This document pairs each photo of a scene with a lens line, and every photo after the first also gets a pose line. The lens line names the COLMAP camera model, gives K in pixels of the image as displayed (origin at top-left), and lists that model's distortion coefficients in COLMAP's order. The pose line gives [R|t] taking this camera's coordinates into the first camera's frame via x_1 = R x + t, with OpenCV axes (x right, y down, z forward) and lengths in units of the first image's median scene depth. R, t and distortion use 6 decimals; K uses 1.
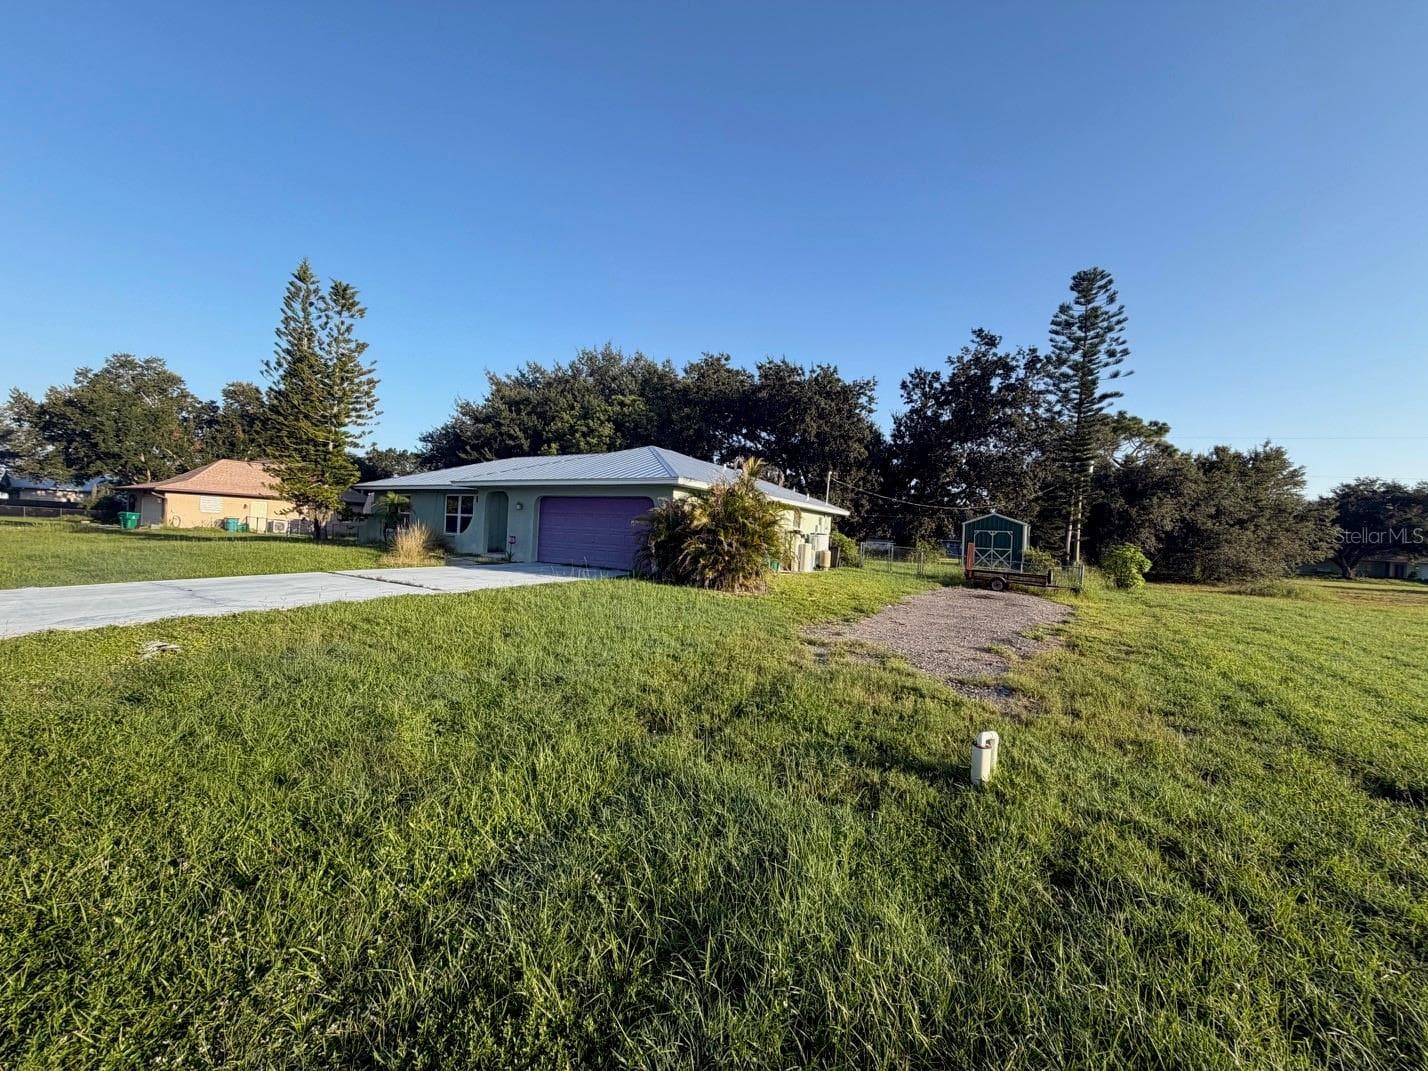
lens RADIAL K [[565.5, 0, 710.9], [0, 565.5, 534.3], [0, 0, 1]] dist [-0.001732, 0.000221]
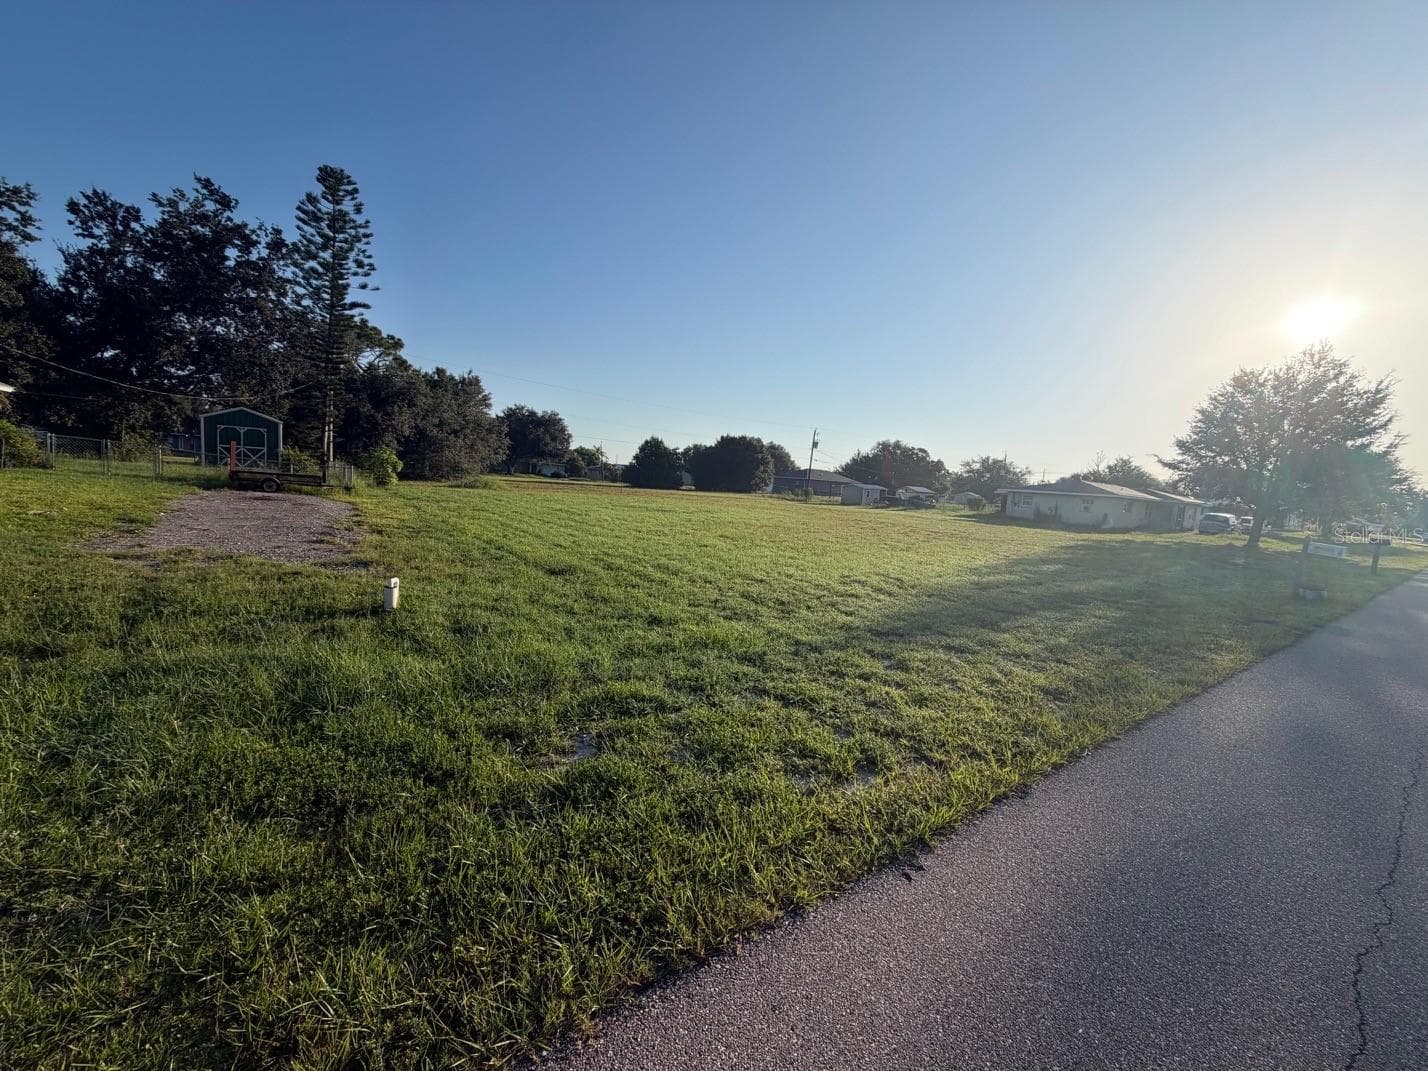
lens RADIAL K [[565.5, 0, 710.9], [0, 565.5, 534.3], [0, 0, 1]] dist [-0.001732, 0.000221]
pose [[0.374000, -0.110921, 0.920772, -0.071686], [-0.054310, 0.988499, 0.141139, -0.004516], [-0.925837, -0.102793, 0.363674, -0.043471]]
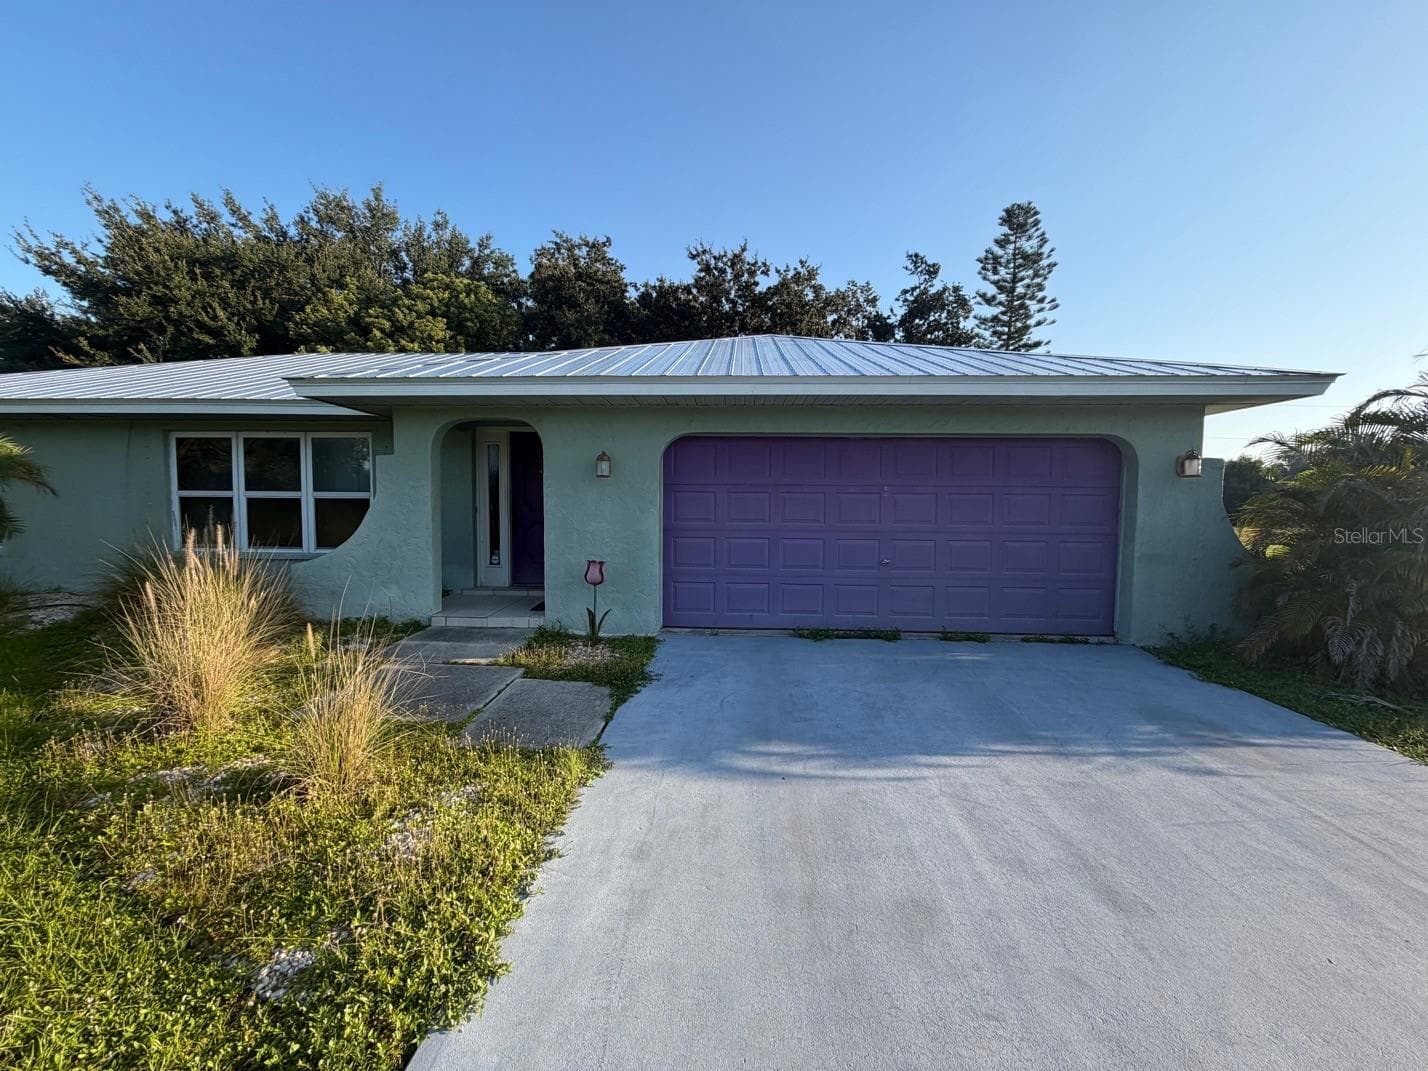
lens RADIAL K [[565.5, 0, 710.9], [0, 565.5, 534.3], [0, 0, 1]] dist [-0.001732, 0.000221]
pose [[0.871075, -0.069035, 0.486274, -0.257026], [0.031502, 0.995887, 0.084953, -0.020574], [-0.490138, -0.058682, 0.869667, 0.392178]]
